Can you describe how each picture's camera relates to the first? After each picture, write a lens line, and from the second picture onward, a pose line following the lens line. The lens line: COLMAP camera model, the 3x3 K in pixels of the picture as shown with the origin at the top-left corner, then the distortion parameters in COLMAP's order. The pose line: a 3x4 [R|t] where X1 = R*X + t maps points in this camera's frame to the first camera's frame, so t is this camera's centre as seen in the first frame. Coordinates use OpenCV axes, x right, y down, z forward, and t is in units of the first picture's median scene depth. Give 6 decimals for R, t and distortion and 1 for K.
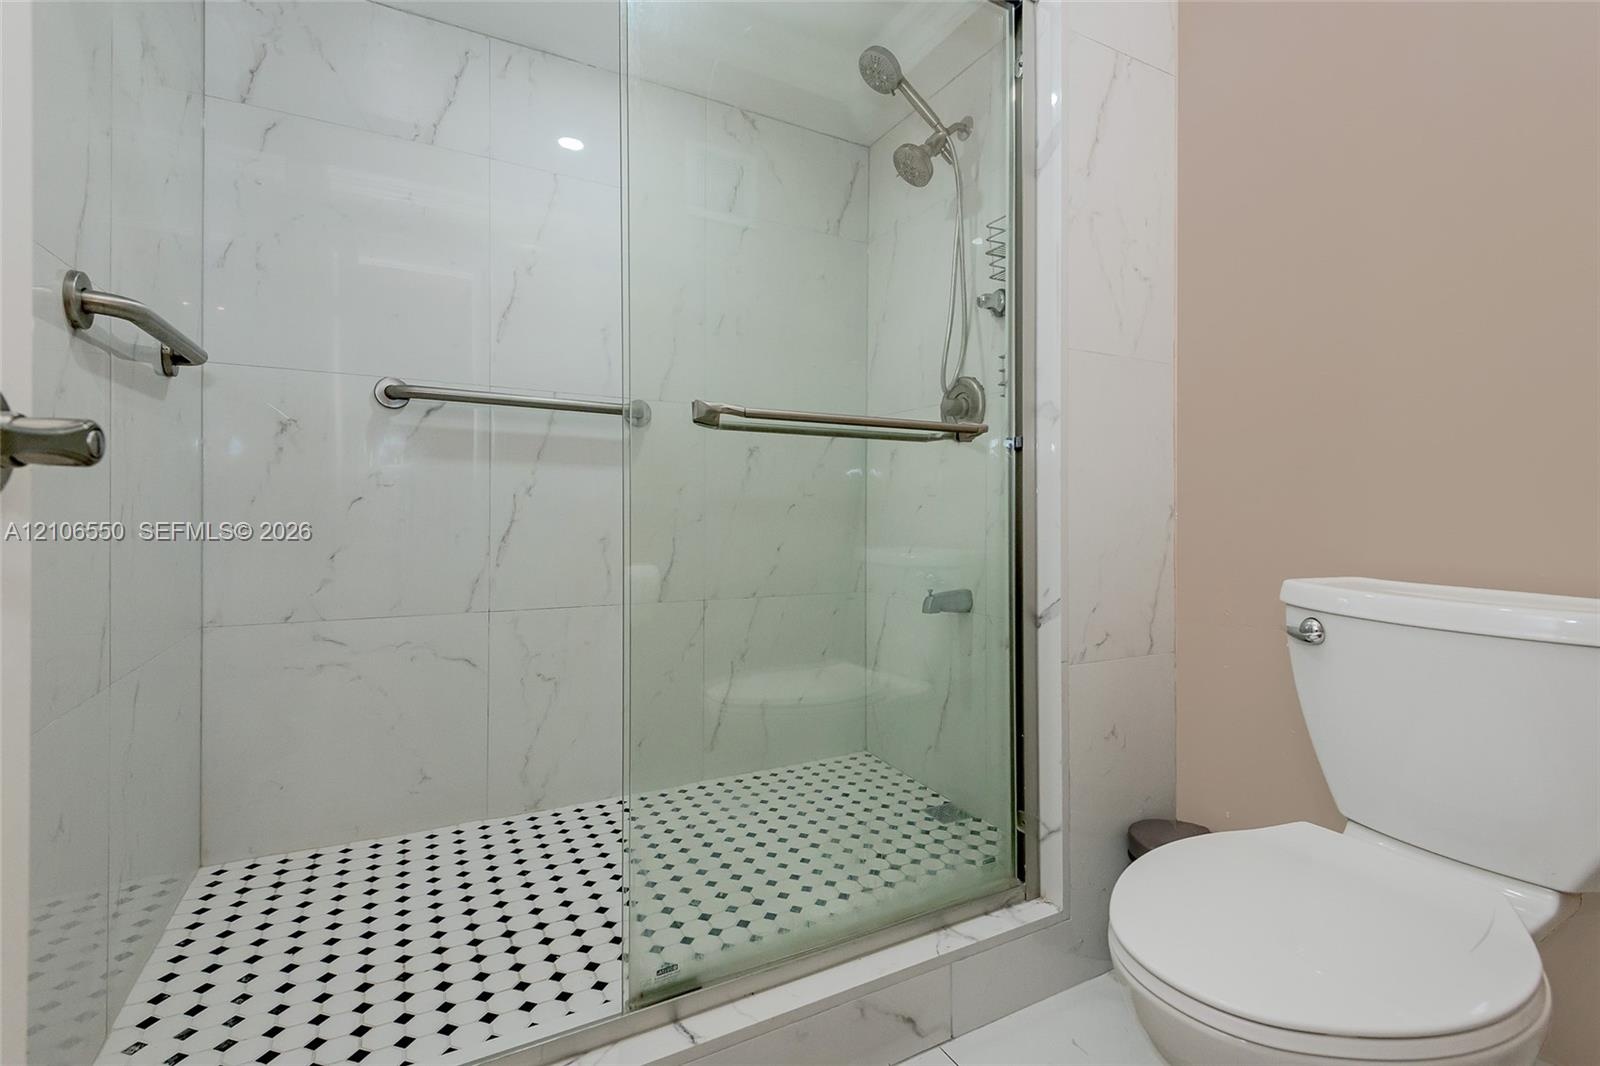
lens RADIAL K [[731.5, 0, 797.2], [0, 731.5, 520.4], [0, 0, 1]] dist [0.002156, -0.000136]
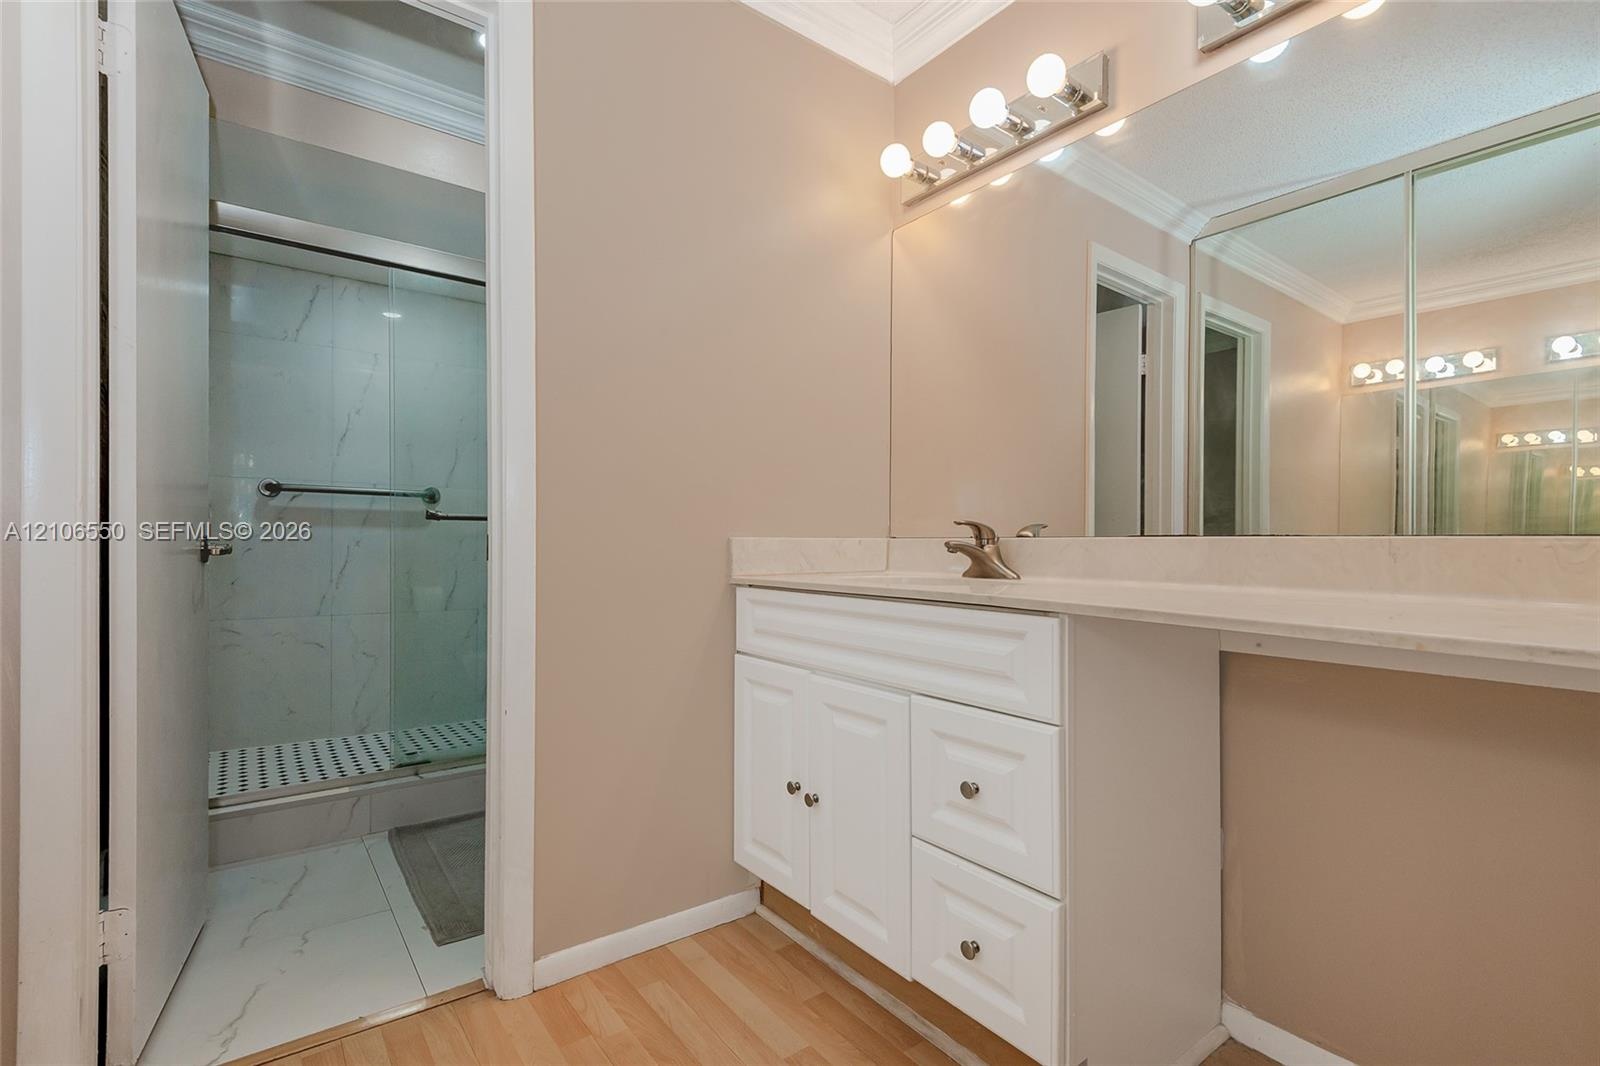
lens RADIAL K [[731.5, 0, 805.9], [0, 731.5, 542.2], [0, 0, 1]] dist [0.002156, -0.000136]
pose [[0.985381, -0.005241, 0.170283, 0.382235], [0.007128, 0.999920, -0.010474, -0.018863], [-0.170215, 0.011535, 0.985339, -0.880603]]
